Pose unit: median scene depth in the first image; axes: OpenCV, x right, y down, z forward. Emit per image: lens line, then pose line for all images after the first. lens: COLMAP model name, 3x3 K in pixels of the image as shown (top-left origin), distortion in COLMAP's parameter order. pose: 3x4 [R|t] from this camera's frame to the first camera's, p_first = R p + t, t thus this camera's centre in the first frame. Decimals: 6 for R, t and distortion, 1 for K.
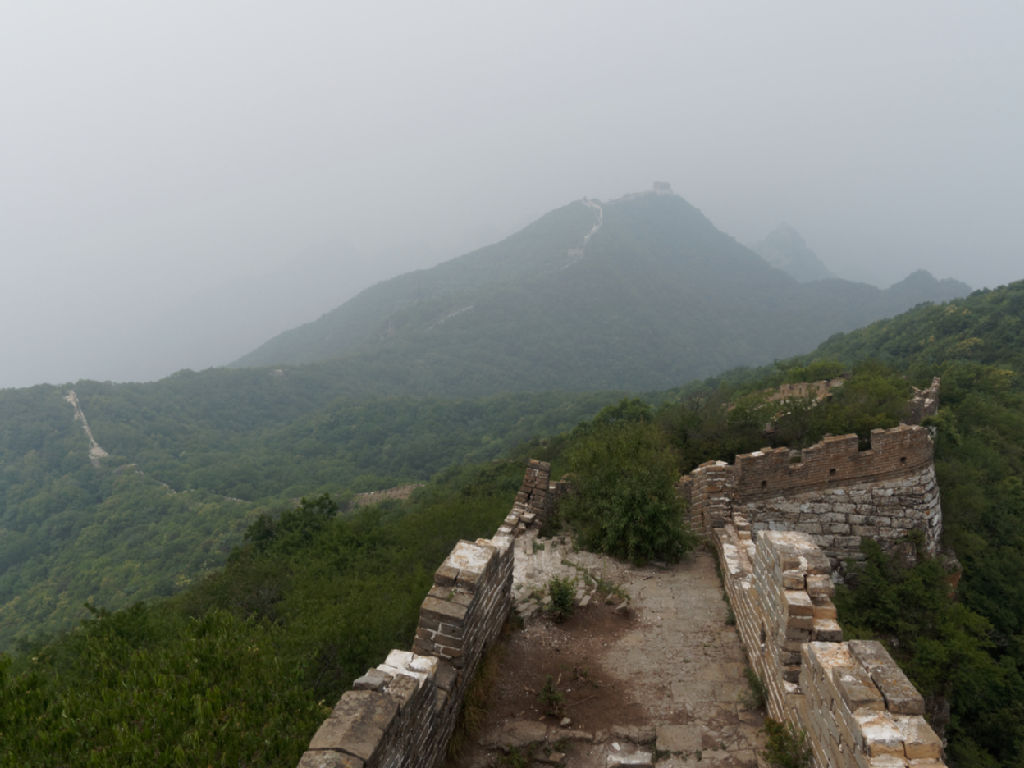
lens RADIAL K [[808.2, 0, 512.9], [0, 808.2, 385.6], [0, 0, 1]] dist [0.009862, 0.004439]
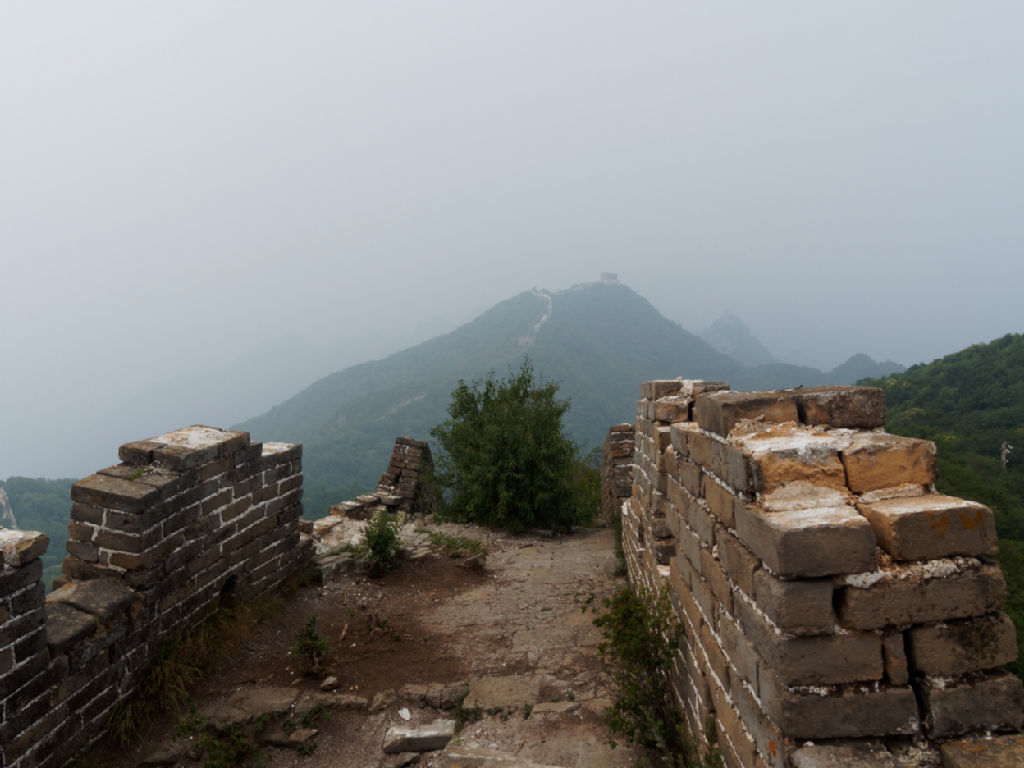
lens RADIAL K [[808.2, 0, 510.3], [0, 808.2, 383.9], [0, 0, 1]] dist [0.009862, 0.004439]
pose [[0.998398, -0.016408, 0.054141, 0.139214], [0.022464, 0.993317, -0.113215, 0.210872], [-0.051922, 0.114250, 0.992094, 0.284963]]
